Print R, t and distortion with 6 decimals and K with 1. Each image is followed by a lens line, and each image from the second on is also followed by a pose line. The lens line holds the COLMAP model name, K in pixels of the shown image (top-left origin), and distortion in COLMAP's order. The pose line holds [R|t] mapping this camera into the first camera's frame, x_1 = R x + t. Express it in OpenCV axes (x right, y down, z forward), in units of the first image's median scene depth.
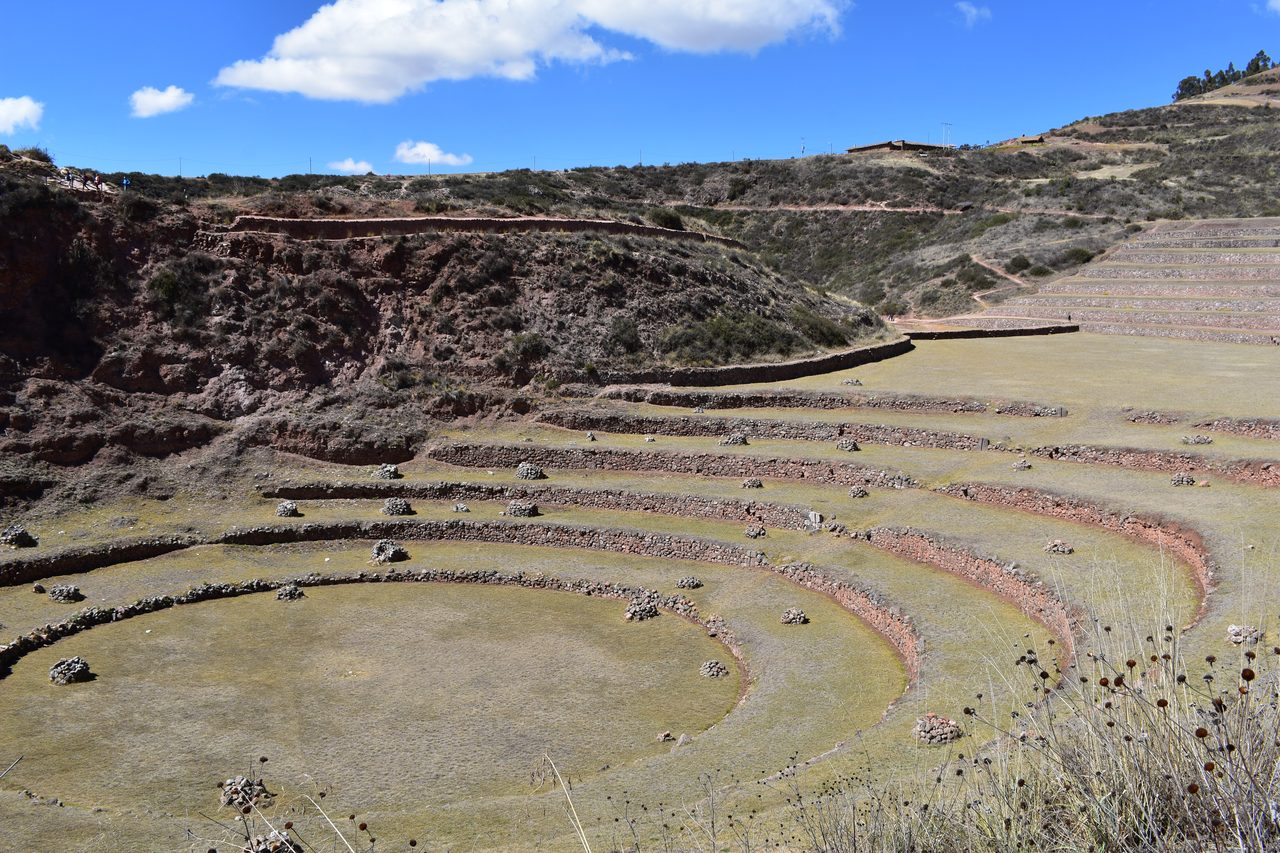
lens RADIAL K [[2911.8, 0, 640.0], [0, 2911.8, 426.5], [0, 0, 1]] dist [0.103095, -0.421123]
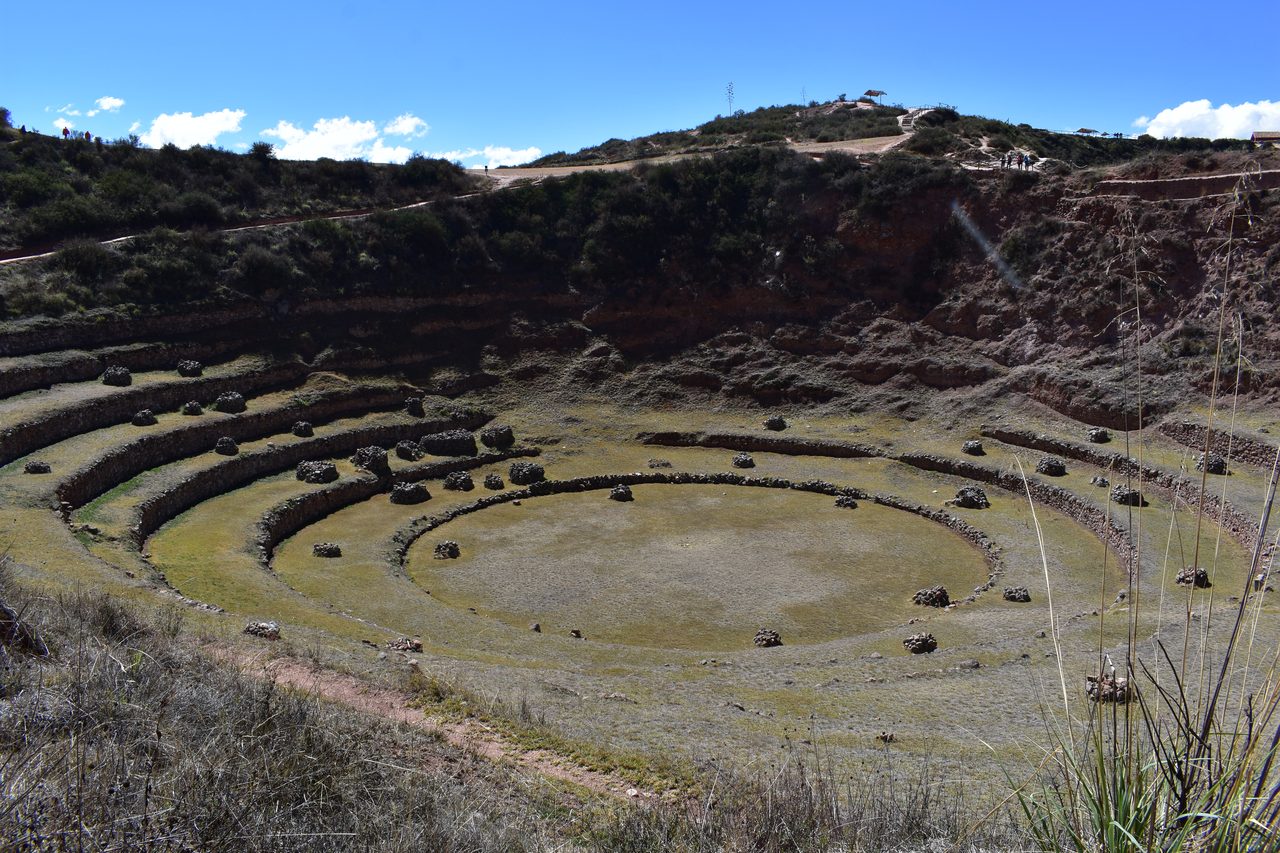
lens RADIAL K [[2911.8, 0, 640.0], [0, 2911.8, 426.5], [0, 0, 1]] dist [0.103095, -0.421123]
pose [[-0.597388, 0.048212, -0.800502, 0.840721], [-0.036875, 0.995484, 0.087474, -0.071877], [0.801104, 0.081774, -0.592912, 1.541271]]
